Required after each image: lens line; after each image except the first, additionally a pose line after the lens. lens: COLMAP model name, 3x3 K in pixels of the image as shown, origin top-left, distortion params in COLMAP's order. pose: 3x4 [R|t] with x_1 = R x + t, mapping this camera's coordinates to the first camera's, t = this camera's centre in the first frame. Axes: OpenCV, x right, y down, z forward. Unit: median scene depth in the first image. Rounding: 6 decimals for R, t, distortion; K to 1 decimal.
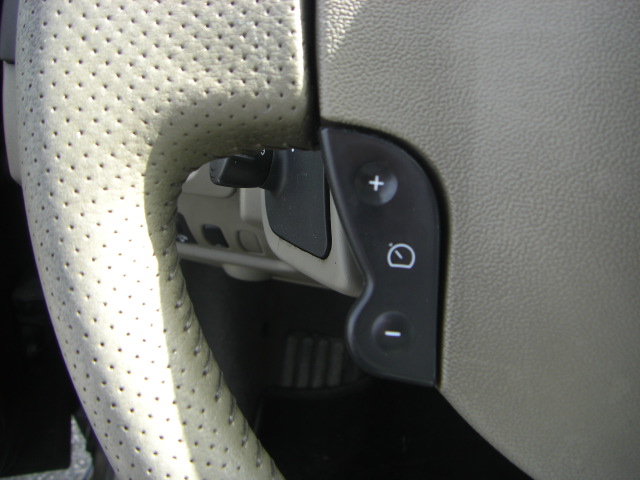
lens RADIAL K [[704.7, 0, 320.0], [0, 704.7, 240.0], [0, 0, 1]] dist [-0.114613, 0.010540]
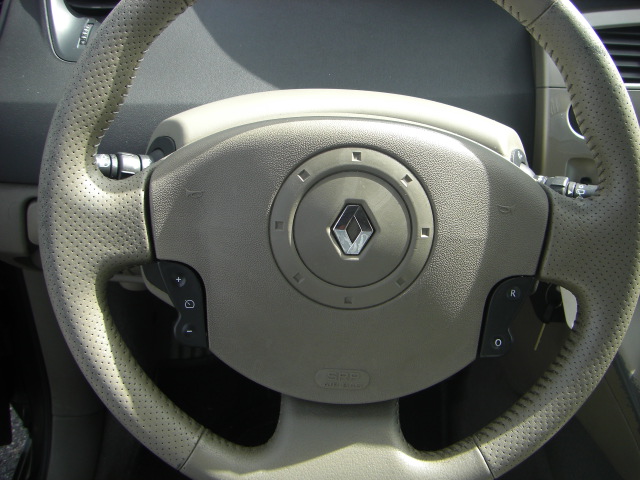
lens RADIAL K [[704.7, 0, 320.0], [0, 704.7, 240.0], [0, 0, 1]] dist [-0.114613, 0.010540]
pose [[0.983524, -0.095134, 0.153718, 0.223668], [0.087797, 0.994682, 0.053846, -0.345102], [-0.158023, -0.039463, 0.986646, -1.894956]]
